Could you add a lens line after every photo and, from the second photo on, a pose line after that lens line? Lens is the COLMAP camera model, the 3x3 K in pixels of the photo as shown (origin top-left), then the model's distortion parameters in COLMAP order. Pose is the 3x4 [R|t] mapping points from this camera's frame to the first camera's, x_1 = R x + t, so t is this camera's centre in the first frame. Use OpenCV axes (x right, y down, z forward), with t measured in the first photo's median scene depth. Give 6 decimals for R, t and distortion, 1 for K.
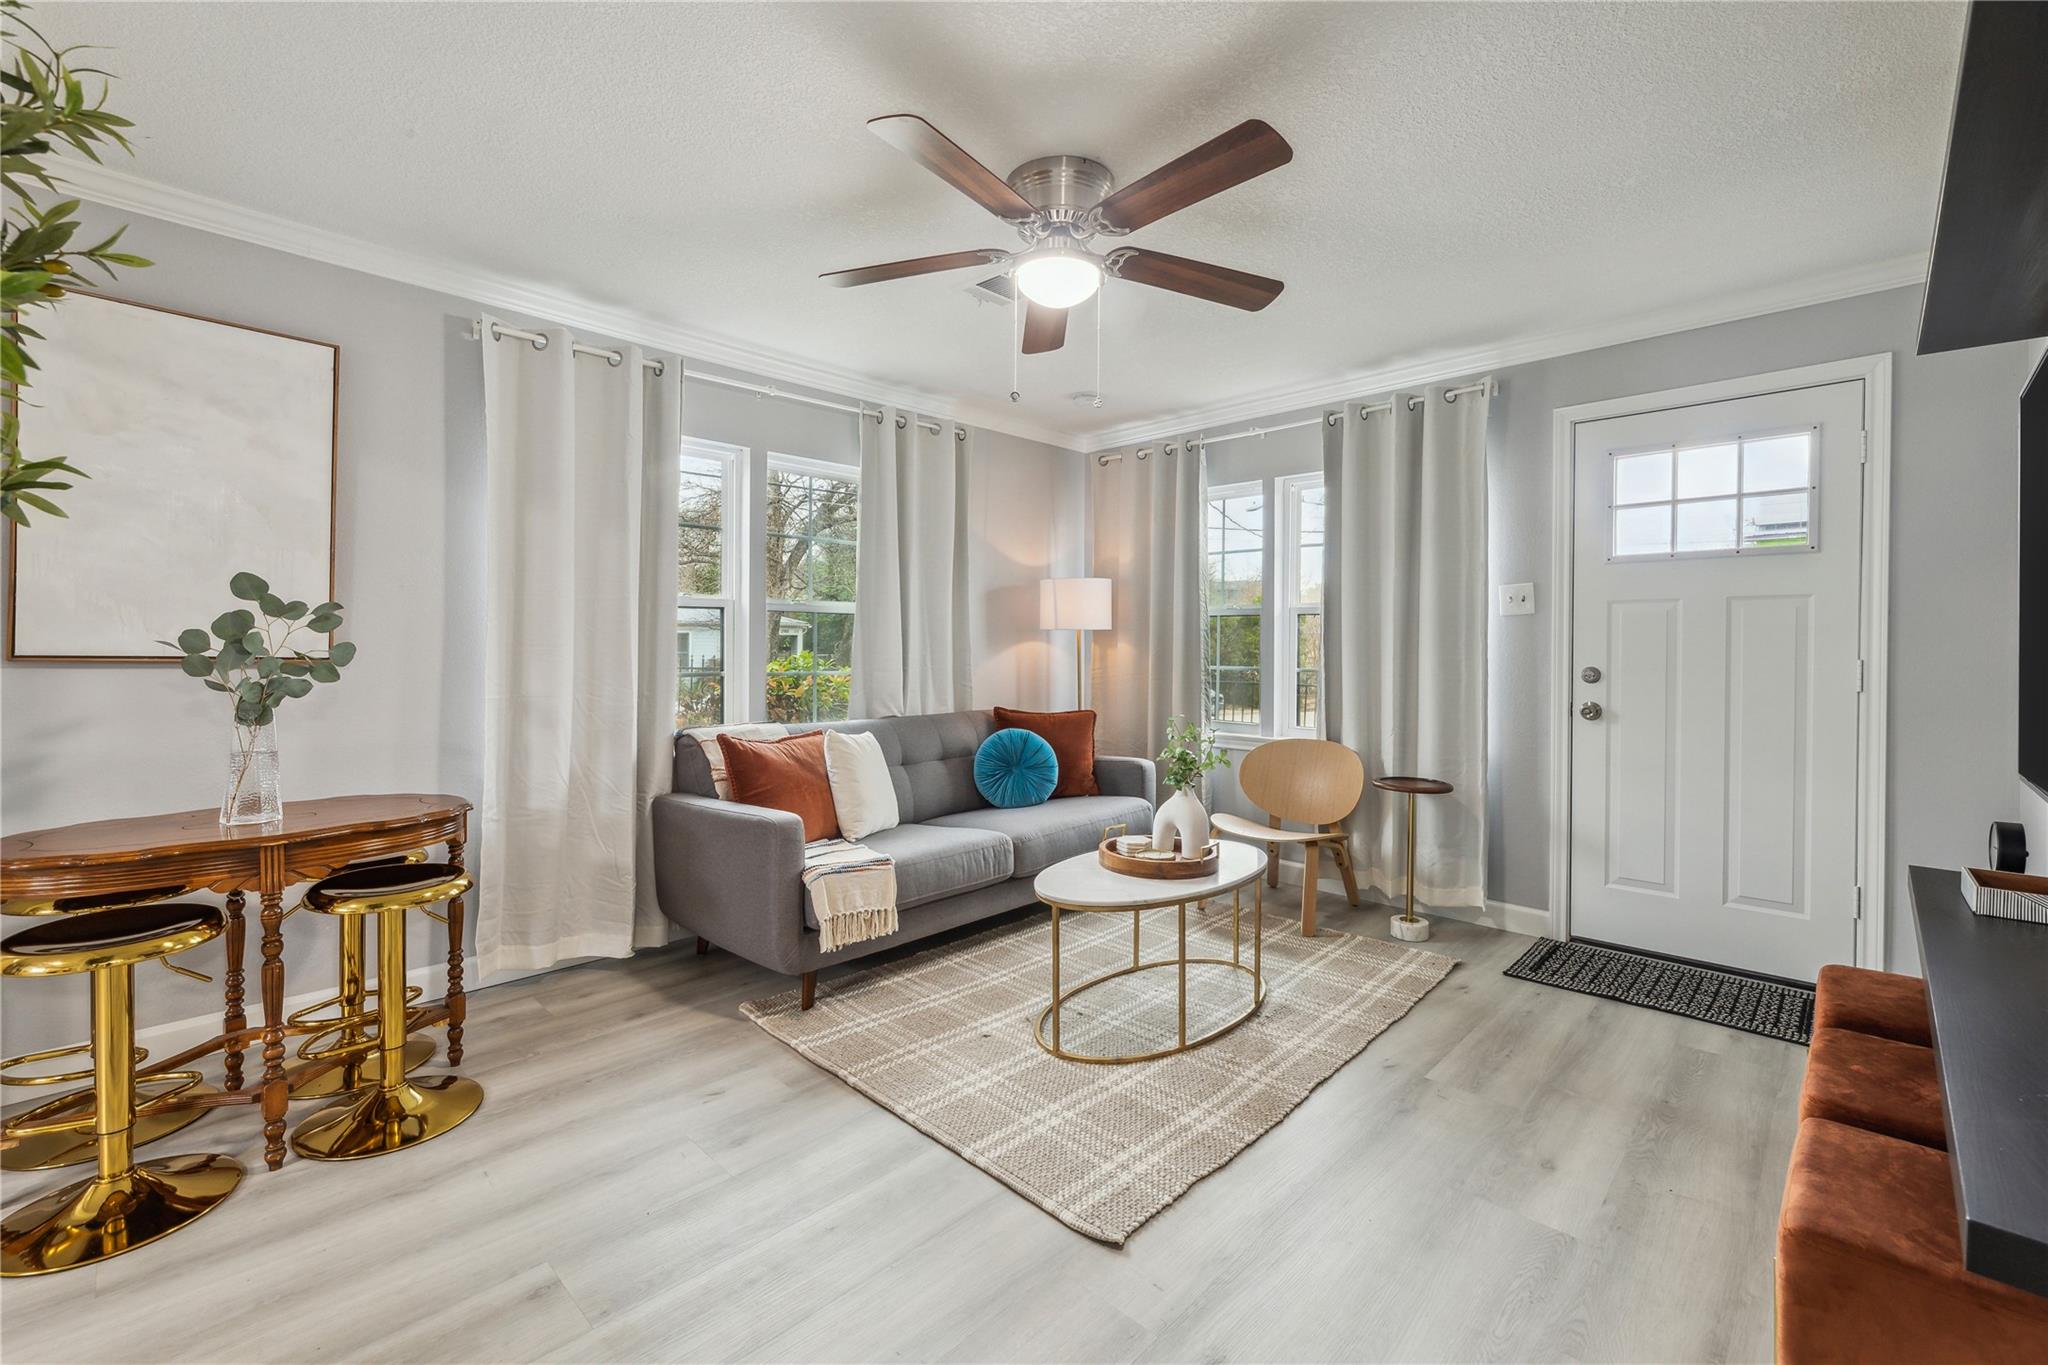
lens RADIAL K [[873.3, 0, 1021.7], [0, 873.3, 653.0], [0, 0, 1]] dist [-0.000545, -0.000090]
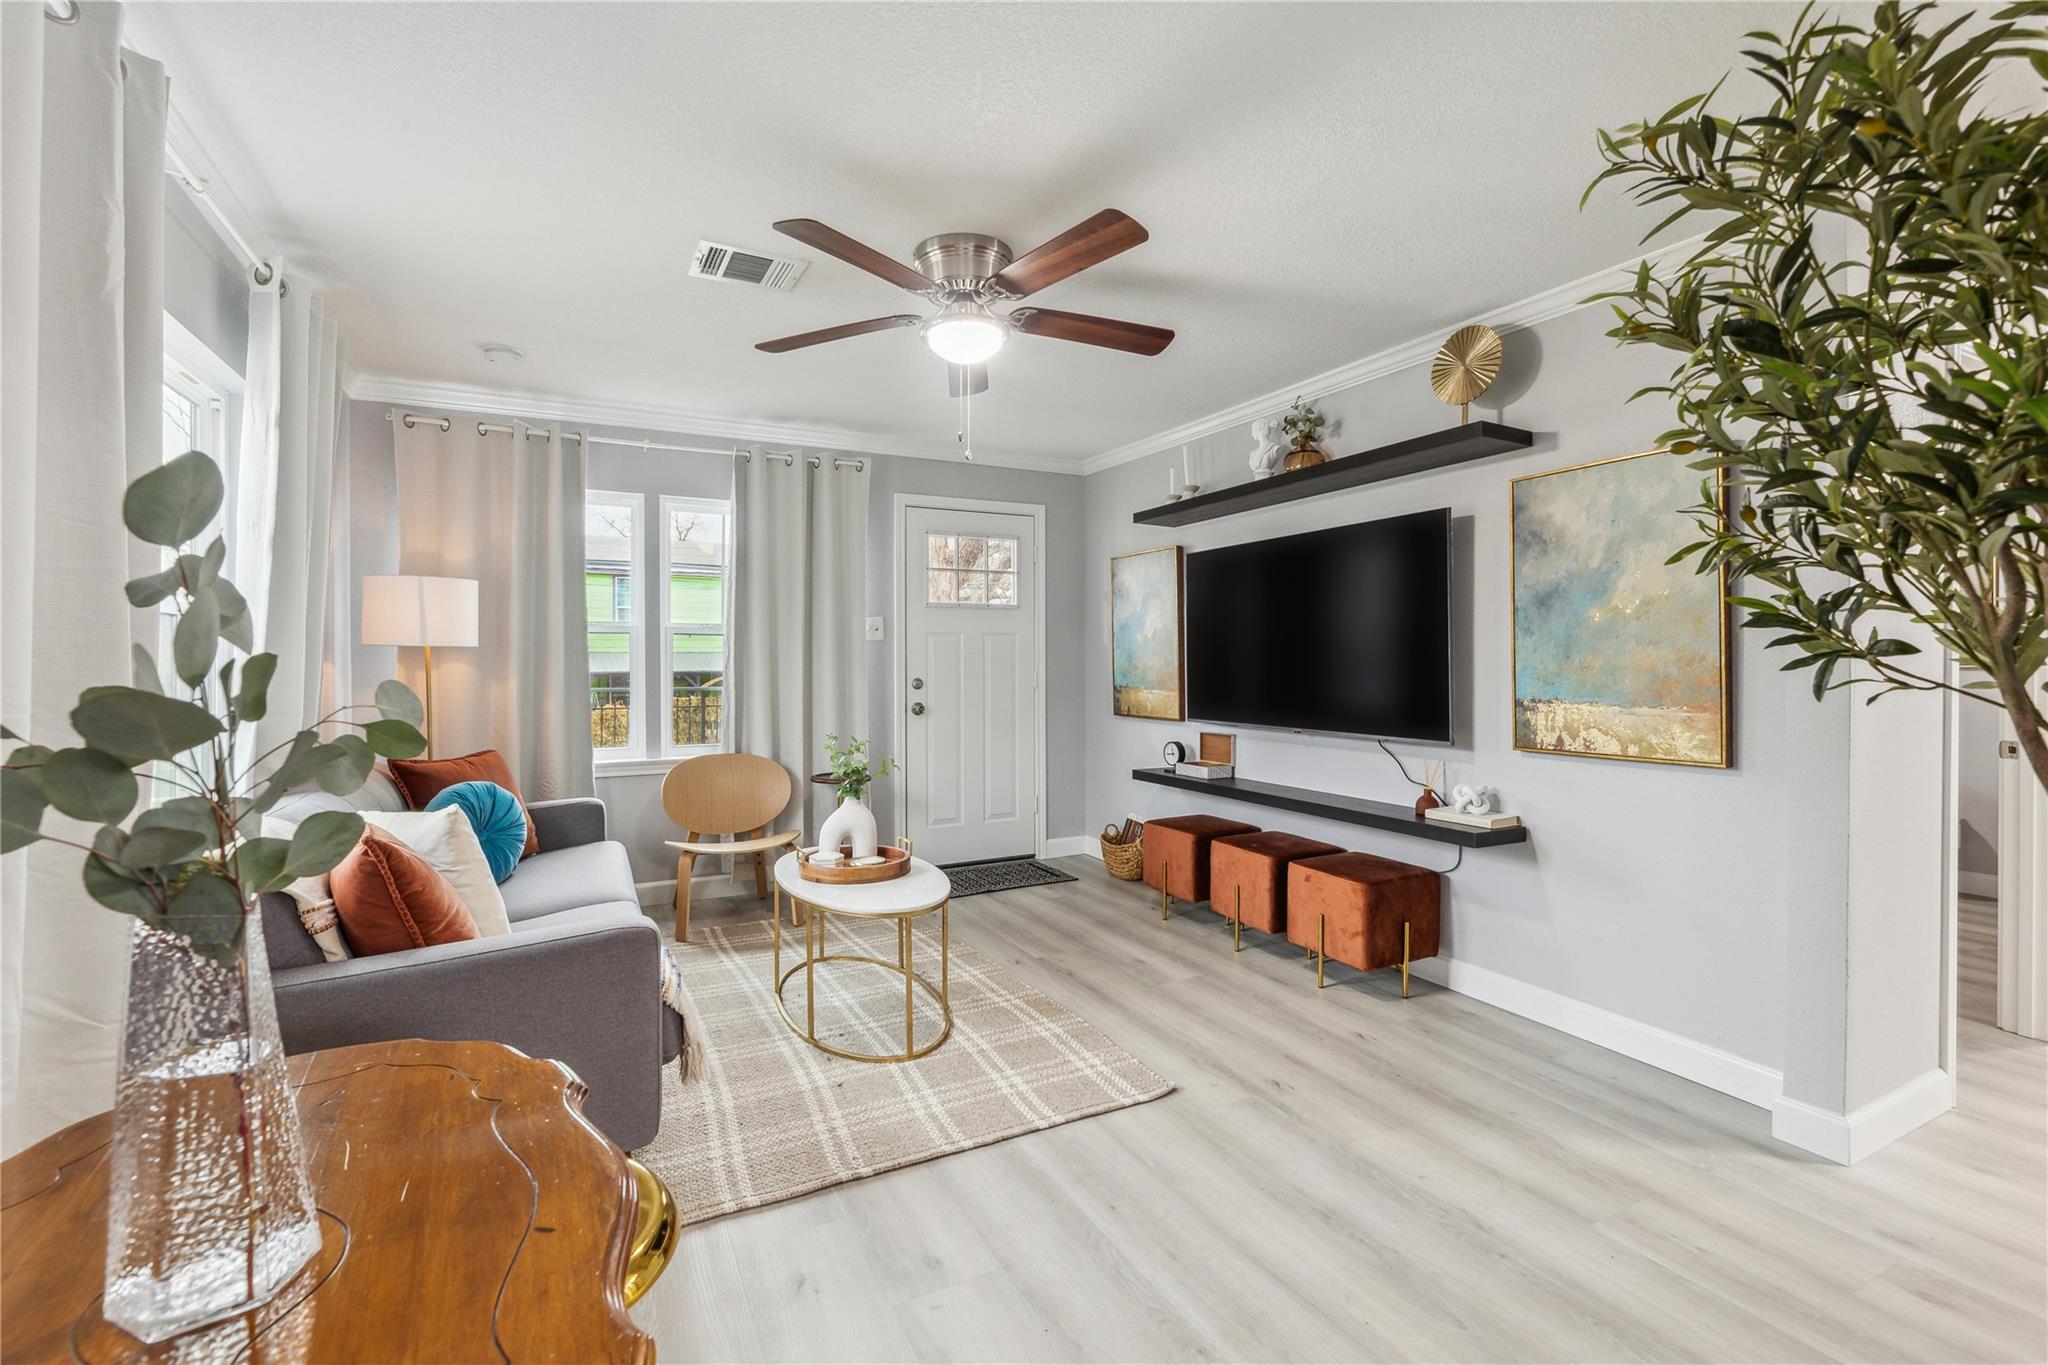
lens RADIAL K [[873.3, 0, 1021.7], [0, 873.3, 653.0], [0, 0, 1]] dist [-0.000545, -0.000090]
pose [[0.312039, 0.004559, 0.950058, -0.776132], [0.011774, 0.999893, -0.008666, -0.012645], [-0.949996, 0.013891, 0.311952, 0.458601]]
